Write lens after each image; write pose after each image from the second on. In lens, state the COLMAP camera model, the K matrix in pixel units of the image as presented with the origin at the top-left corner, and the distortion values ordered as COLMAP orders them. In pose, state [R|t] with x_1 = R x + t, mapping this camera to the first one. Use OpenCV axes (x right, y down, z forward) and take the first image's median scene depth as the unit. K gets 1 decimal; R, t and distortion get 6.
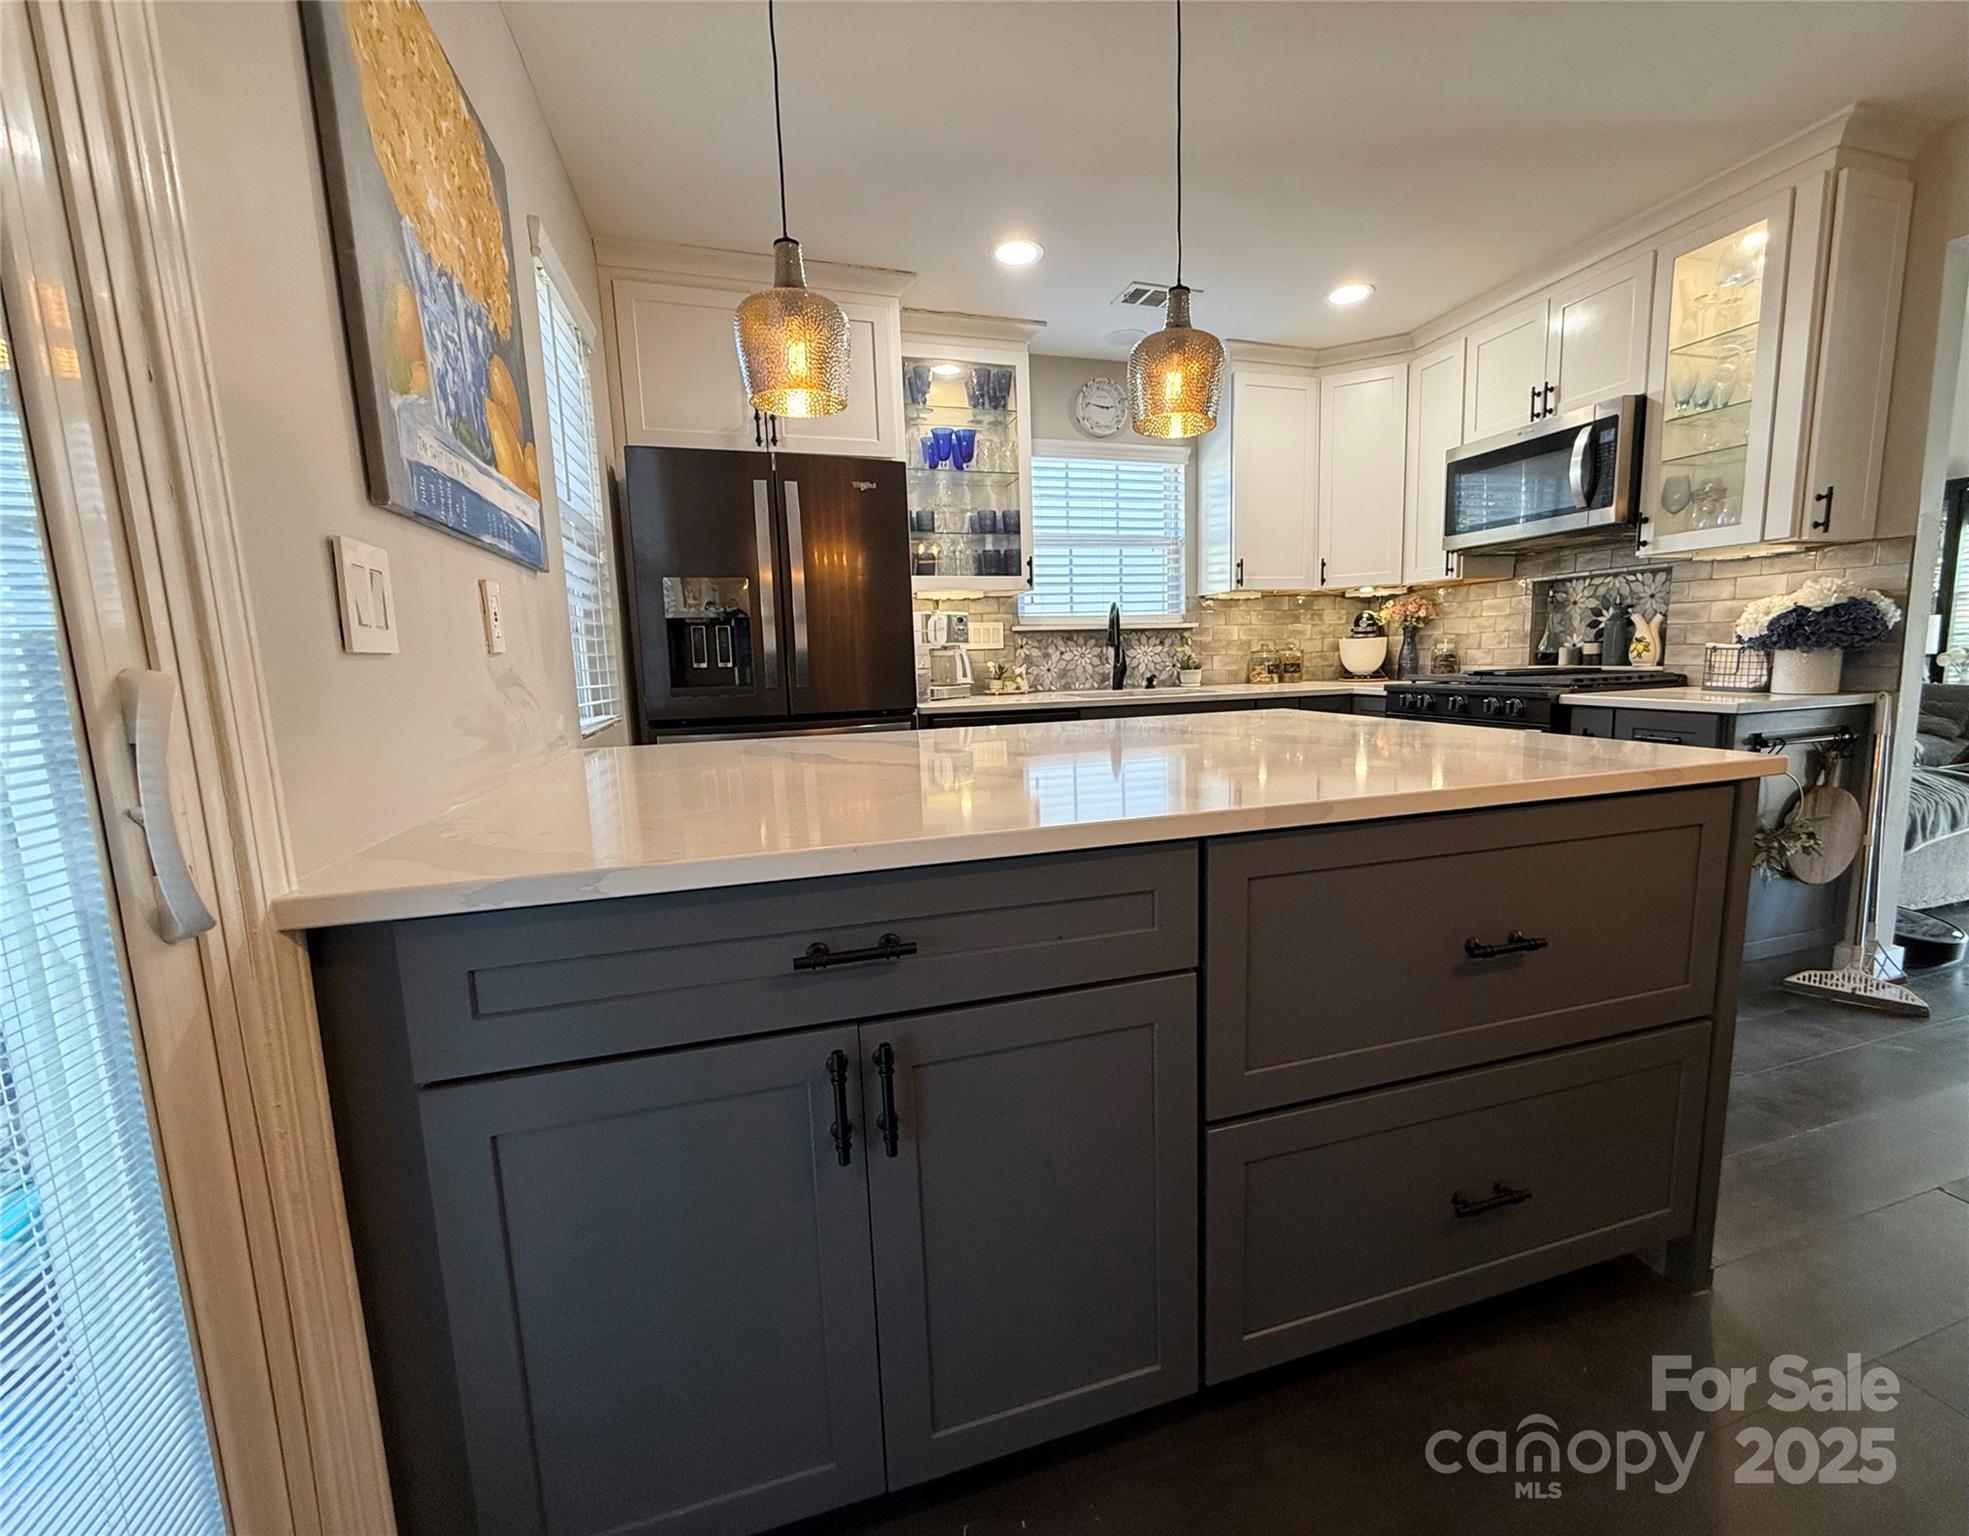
lens RADIAL K [[818.2, 0, 1019.7], [0, 818.2, 767.0], [0, 0, 1]] dist [0.000637, -0.000224]
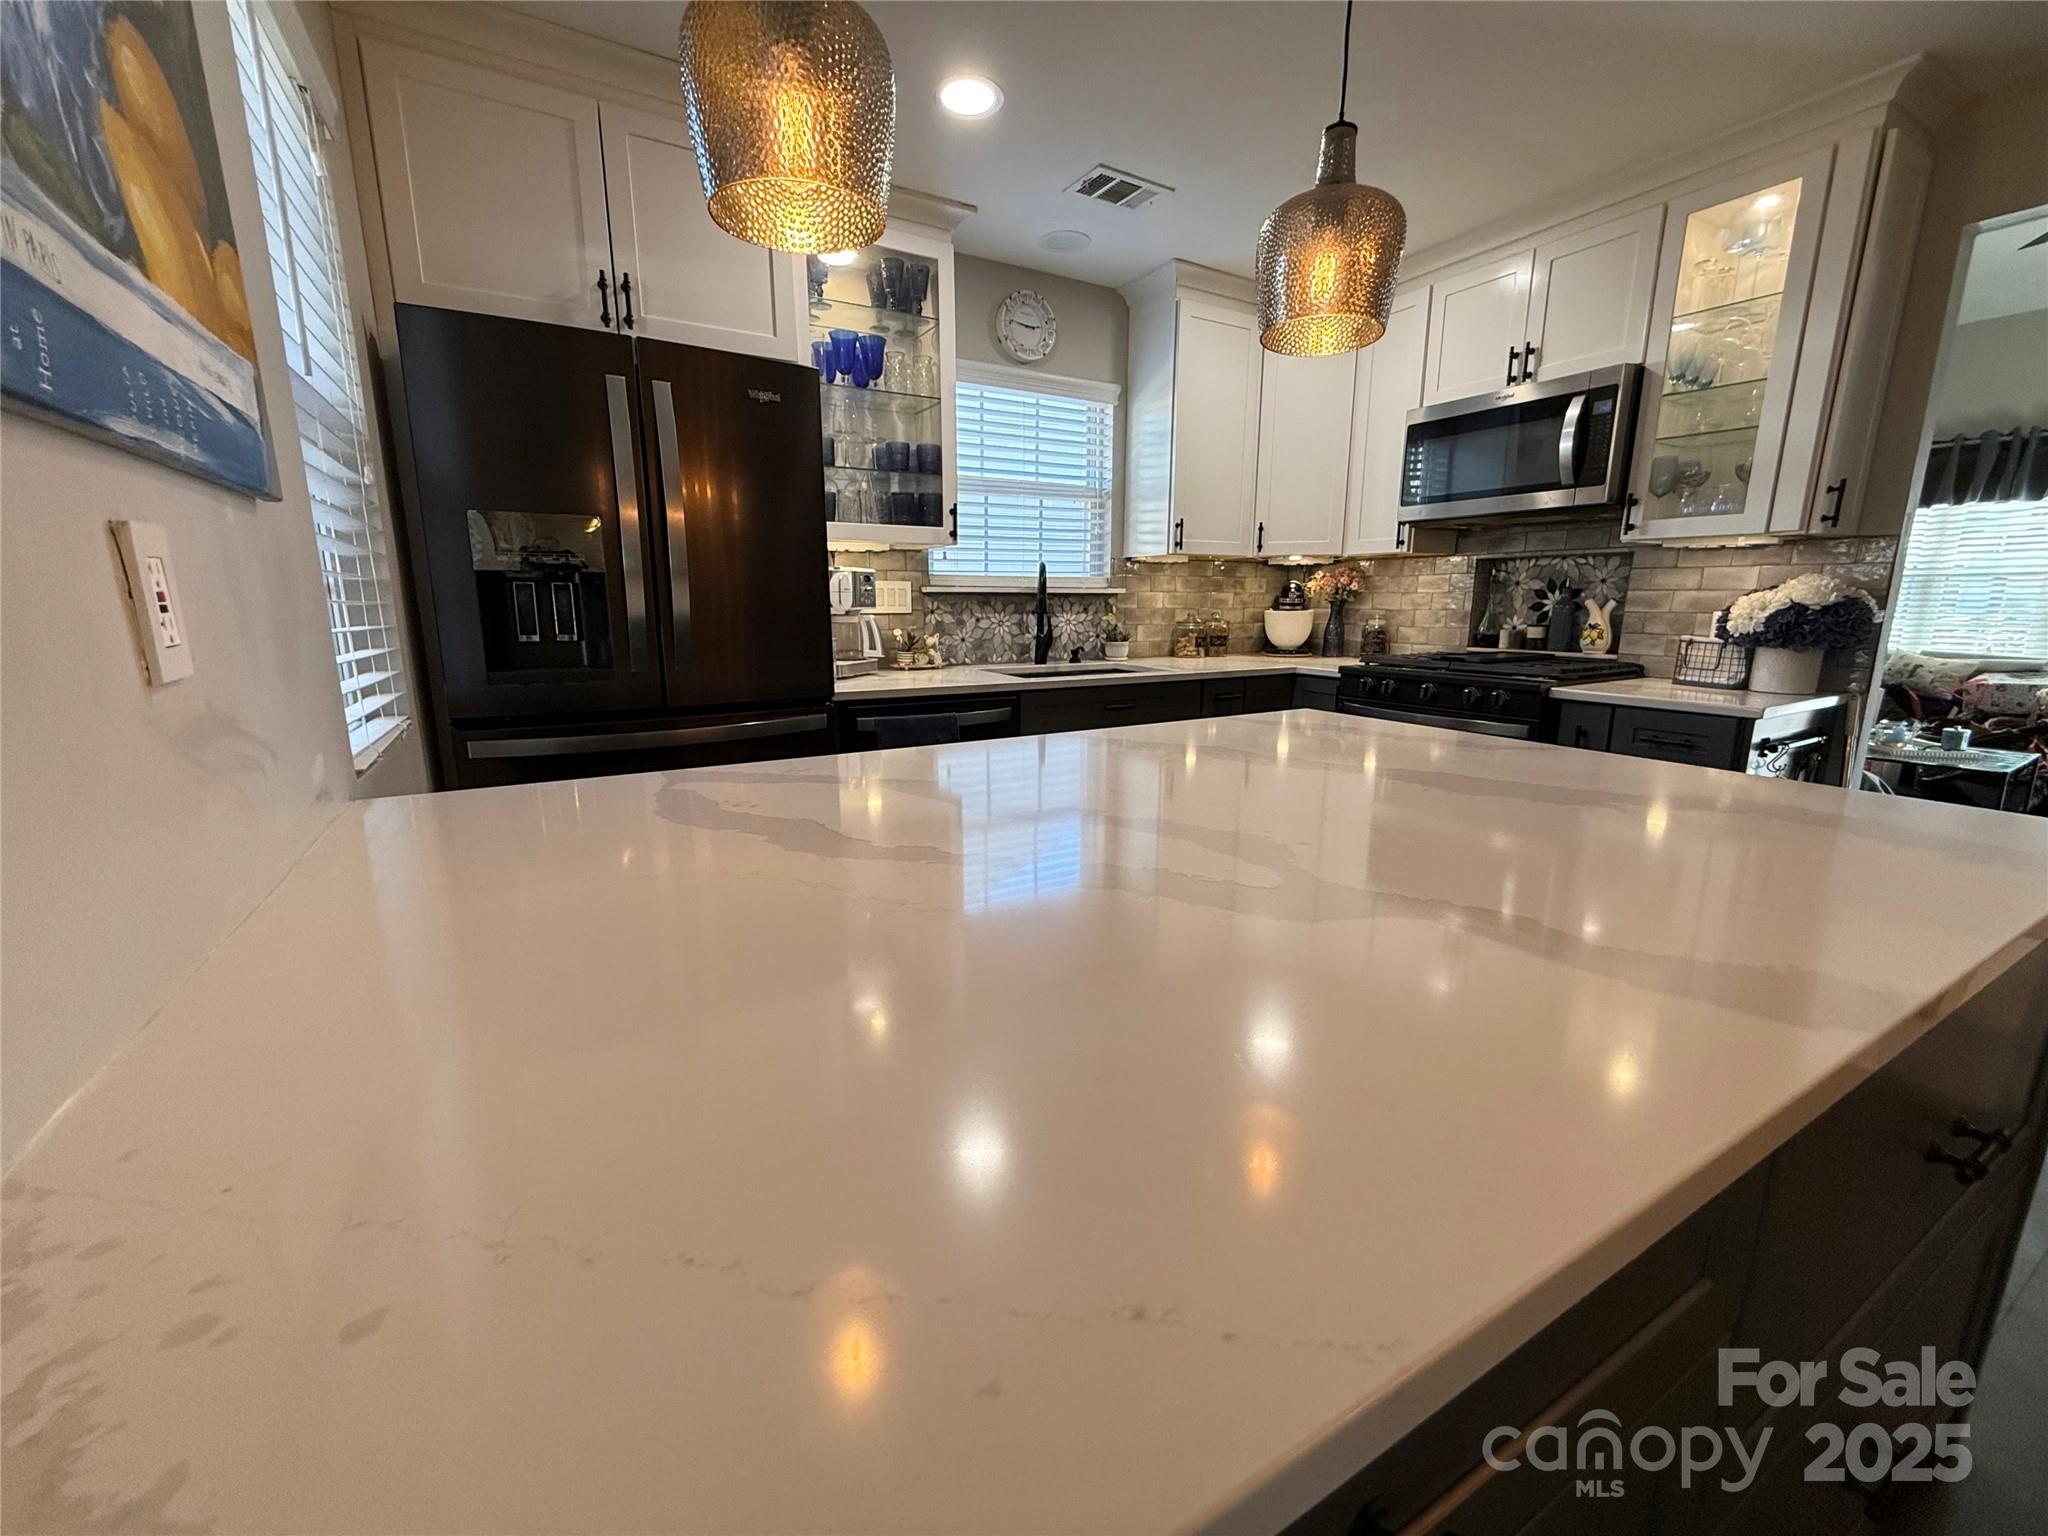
lens RADIAL K [[817.4, 0, 1019.8], [0, 817.4, 768.6], [0, 0, 1]] dist [-0.000718, 0.000286]
pose [[0.976464, -0.015496, 0.215124, -0.106385], [0.001340, 0.997832, 0.065796, -0.047052], [-0.215677, -0.063959, 0.974368, 0.174570]]
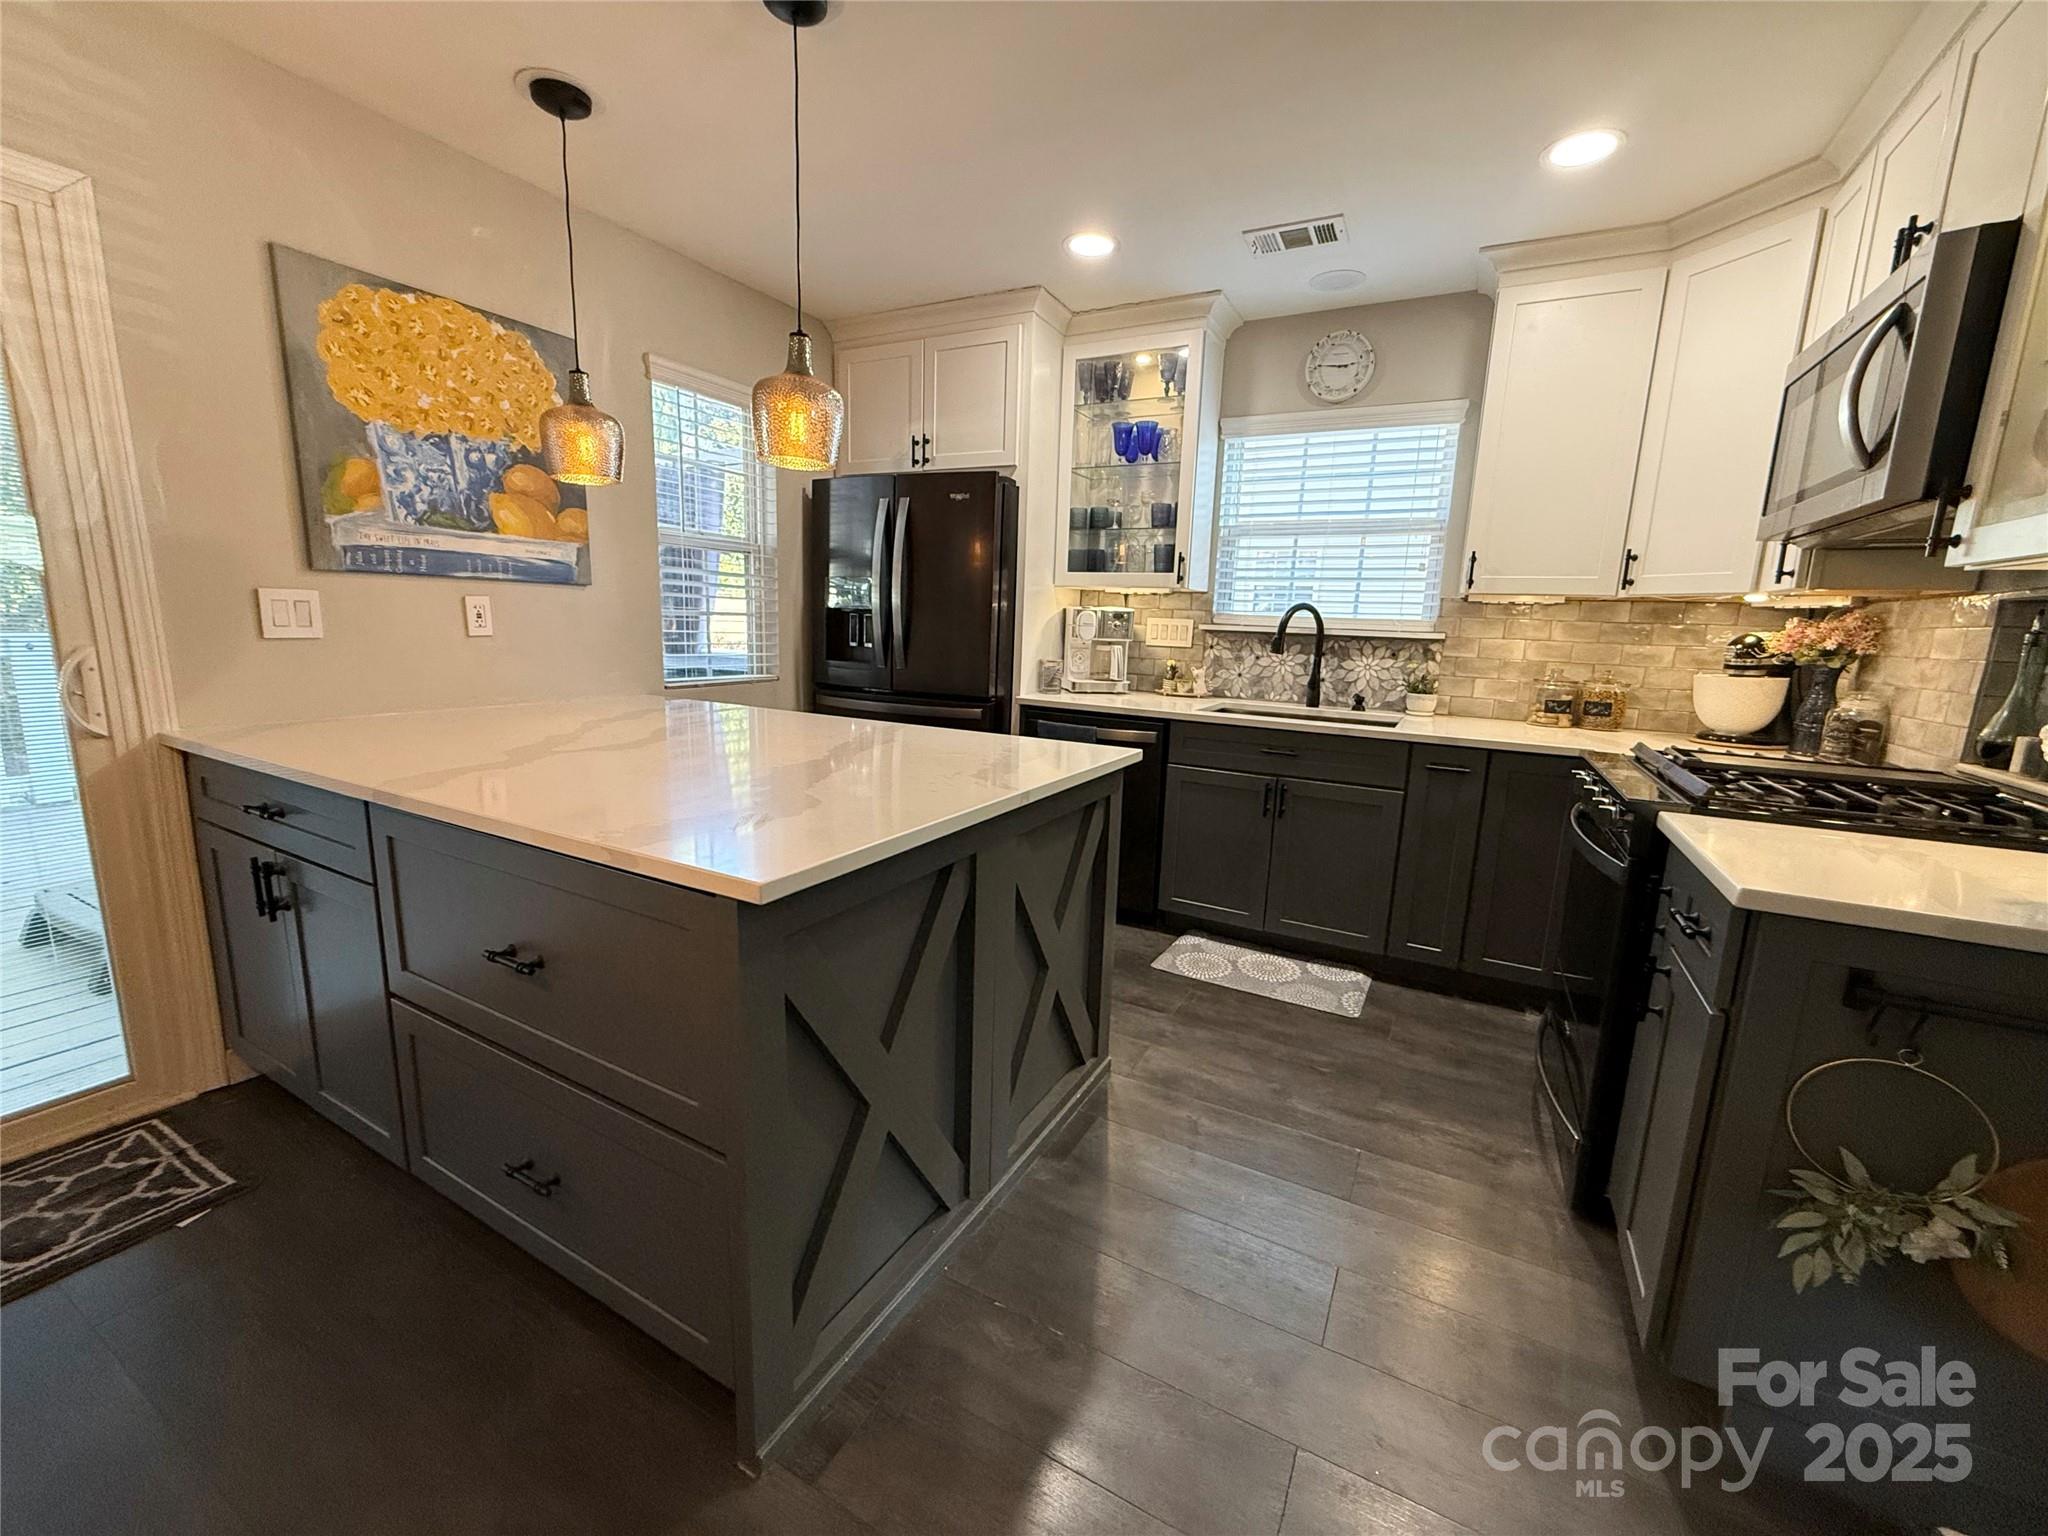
lens RADIAL K [[817.4, 0, 1019.8], [0, 817.4, 768.6], [0, 0, 1]] dist [-0.000718, 0.000286]
pose [[0.692870, 0.182602, -0.697559, 0.597769], [-0.151533, 0.982674, 0.106723, -0.088663], [0.704960, 0.031758, 0.708535, 0.223750]]
